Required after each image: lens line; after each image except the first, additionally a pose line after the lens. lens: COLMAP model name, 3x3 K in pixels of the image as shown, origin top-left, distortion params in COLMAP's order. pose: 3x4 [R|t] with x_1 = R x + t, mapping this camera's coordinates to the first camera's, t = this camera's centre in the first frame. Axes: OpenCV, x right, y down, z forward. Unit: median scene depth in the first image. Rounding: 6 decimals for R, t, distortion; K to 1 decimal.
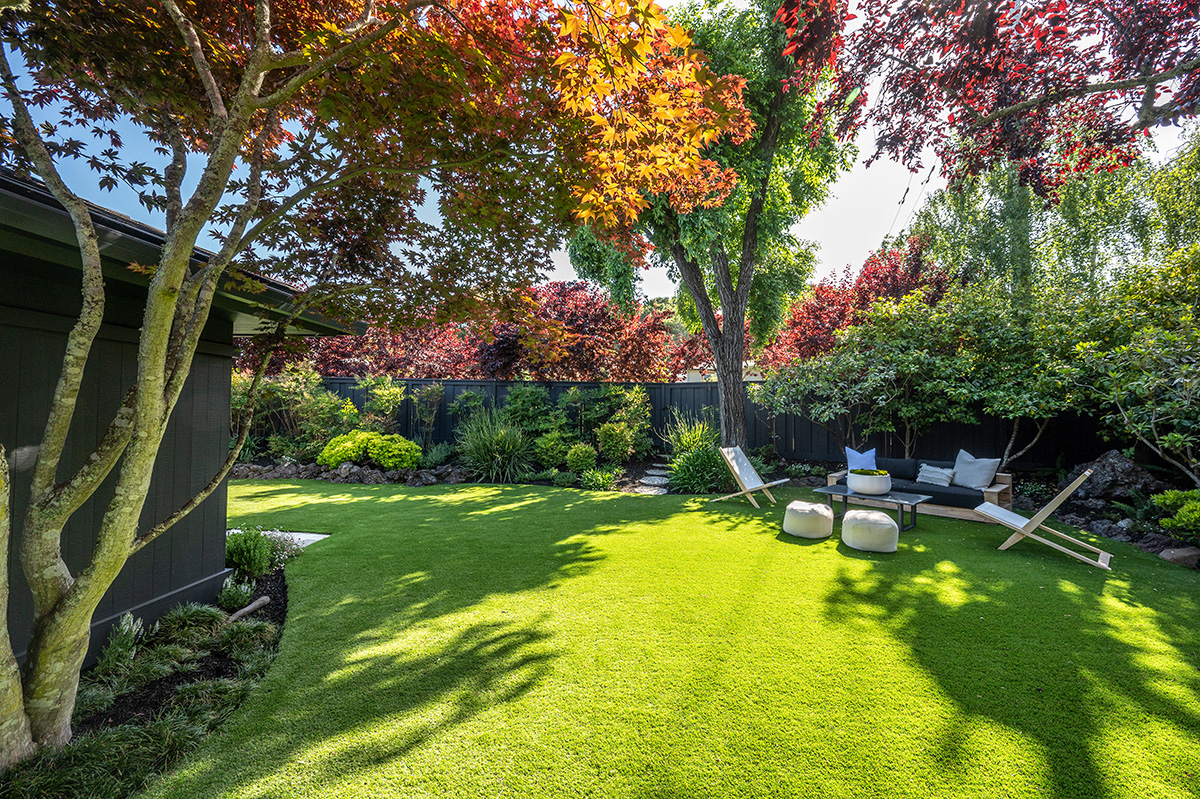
lens RADIAL K [[472.4, 0, 603.0], [0, 472.4, 400.2], [0, 0, 1]] dist [-0.008284, 0.000757]
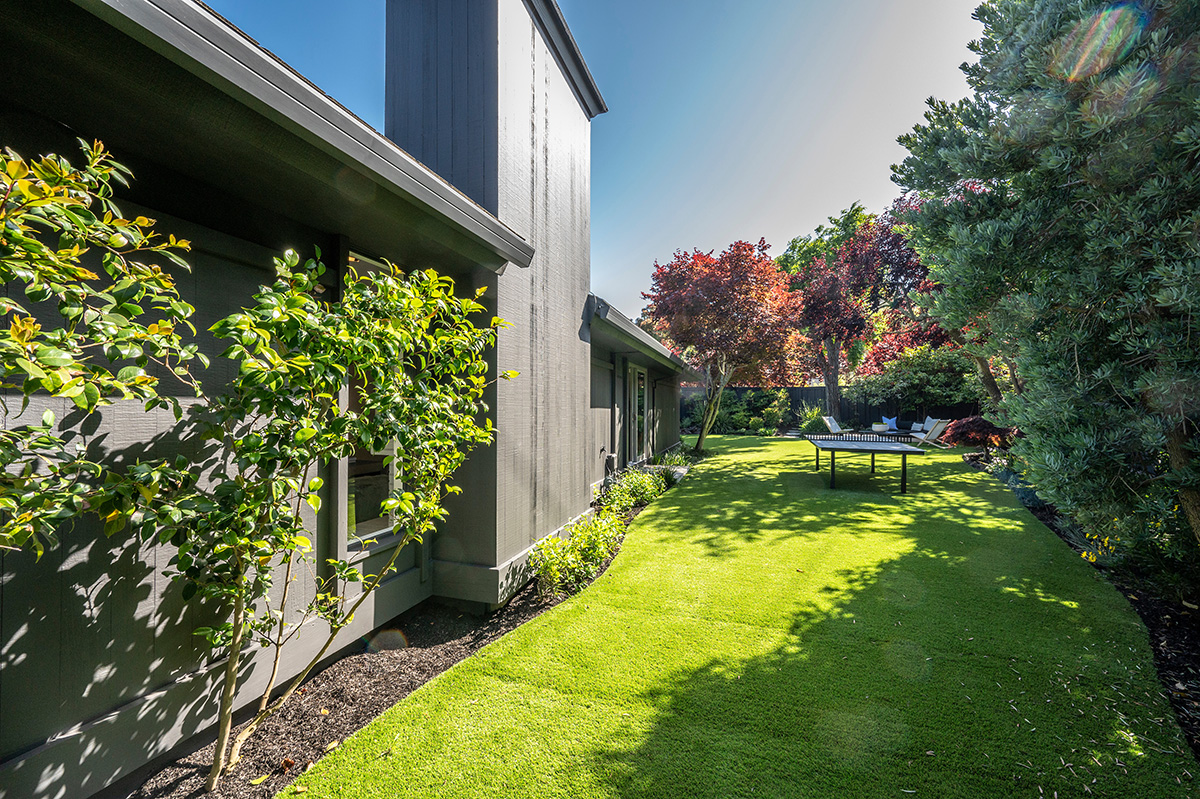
lens RADIAL K [[472.4, 0, 598.9], [0, 472.4, 402.5], [0, 0, 1]] dist [-0.008284, 0.000757]
pose [[0.965329, -0.008027, -0.260913, -0.190787], [0.012512, 0.999801, 0.015535, -0.018129], [0.260737, -0.018261, 0.965237, -1.364867]]
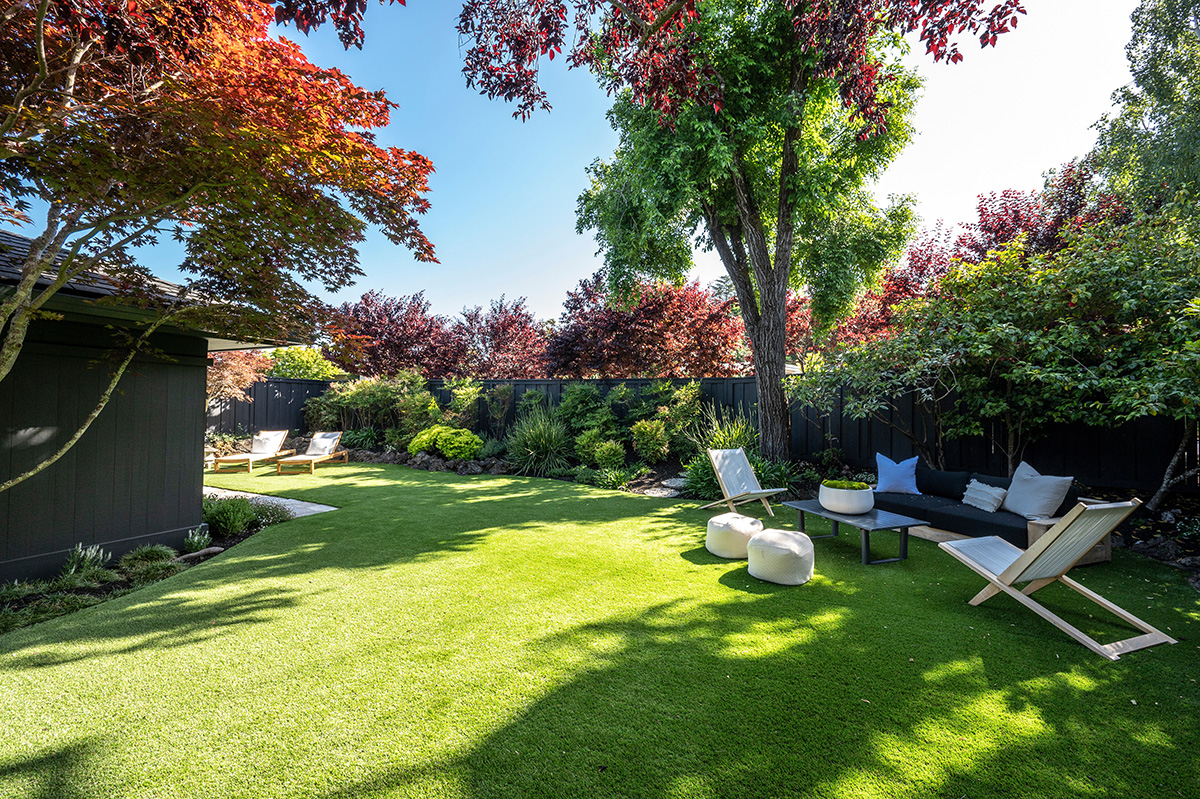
lens RADIAL K [[472.4, 0, 601.2], [0, 472.4, 401.5], [0, 0, 1]] dist [-0.008284, 0.000757]
pose [[0.926556, -0.005144, -0.376122, 0.332074], [0.007137, 0.999967, 0.003906, 0.005479], [0.376090, -0.006304, 0.926562, 0.082990]]
